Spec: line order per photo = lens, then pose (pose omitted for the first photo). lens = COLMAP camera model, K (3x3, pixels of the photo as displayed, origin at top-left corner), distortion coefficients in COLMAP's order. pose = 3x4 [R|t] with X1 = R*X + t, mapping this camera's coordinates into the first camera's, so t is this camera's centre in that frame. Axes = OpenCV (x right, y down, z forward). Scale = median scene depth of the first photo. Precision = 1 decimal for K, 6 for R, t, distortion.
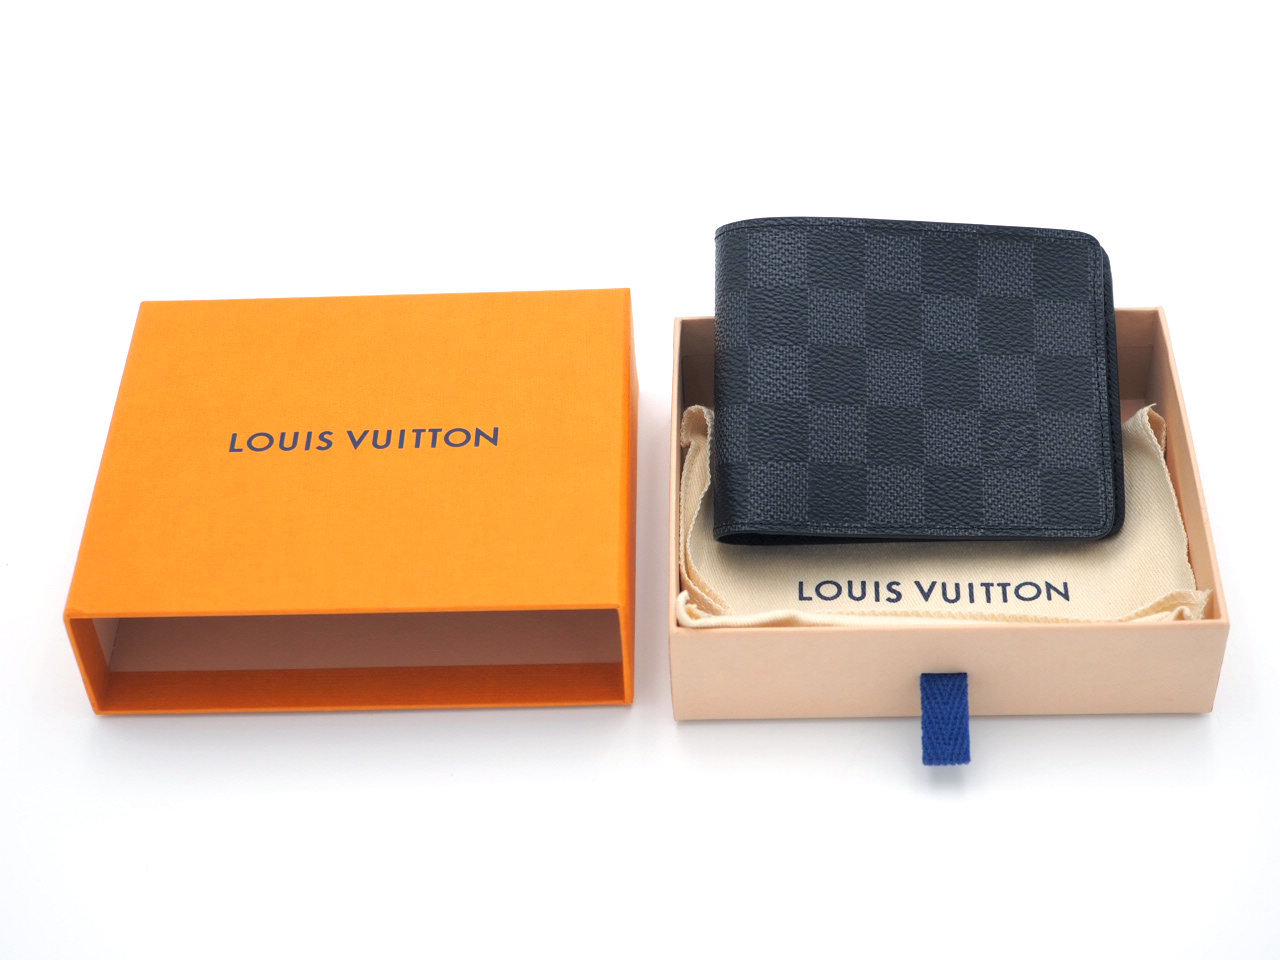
lens RADIAL K [[2849.9, 0, 636.0], [0, 2849.9, 480.6], [0, 0, 1]] dist [0.143081, 0.000000]
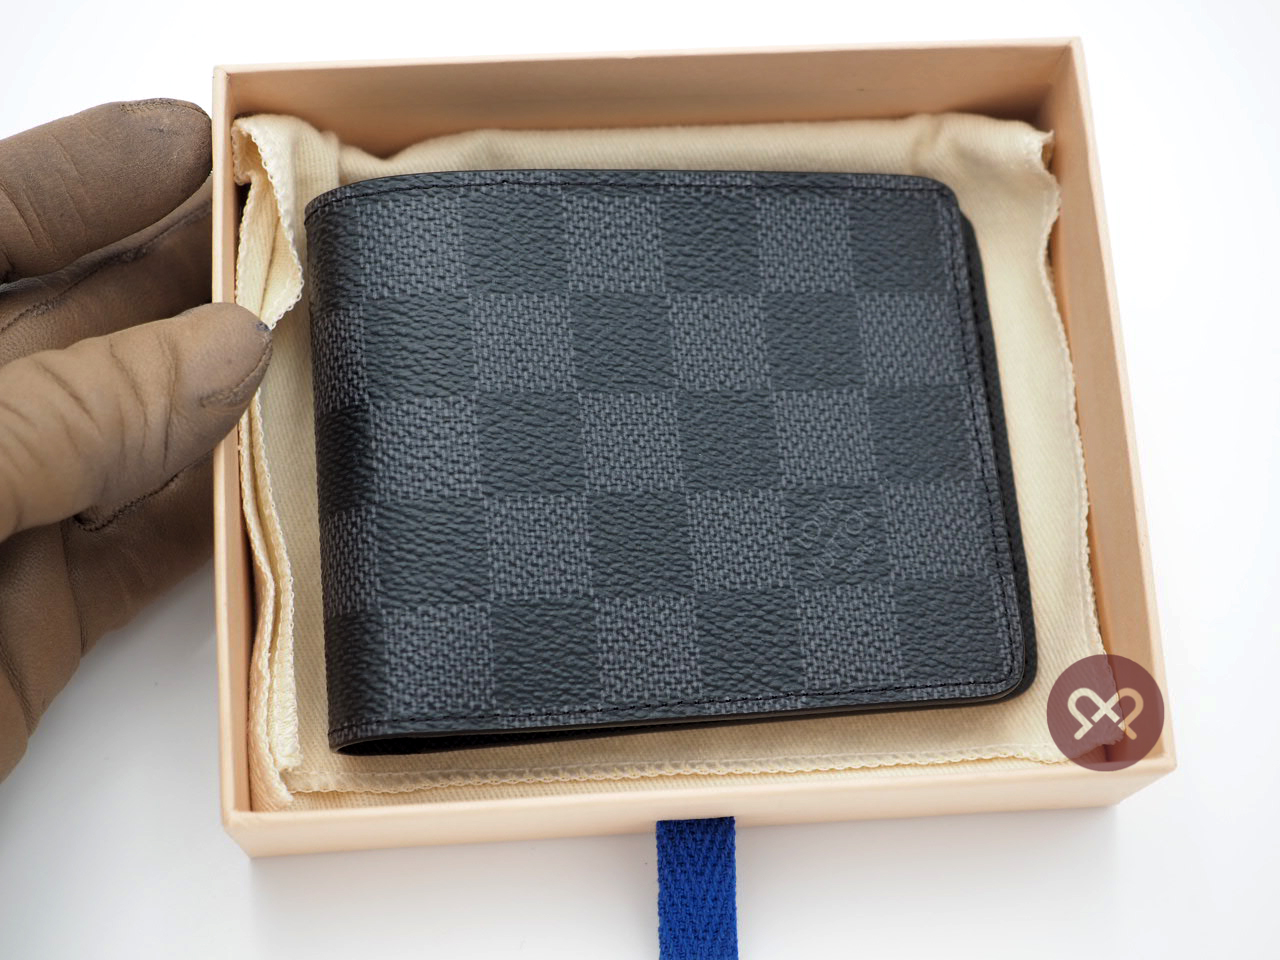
lens RADIAL K [[2849.9, 0, 643.4], [0, 2849.9, 472.3], [0, 0, 1]] dist [0.143081, 0.000000]
pose [[0.992458, -0.068749, 0.101489, 0.034723], [0.072329, 0.996866, -0.032031, -0.011521], [-0.098969, 0.039130, 0.994321, 0.433493]]
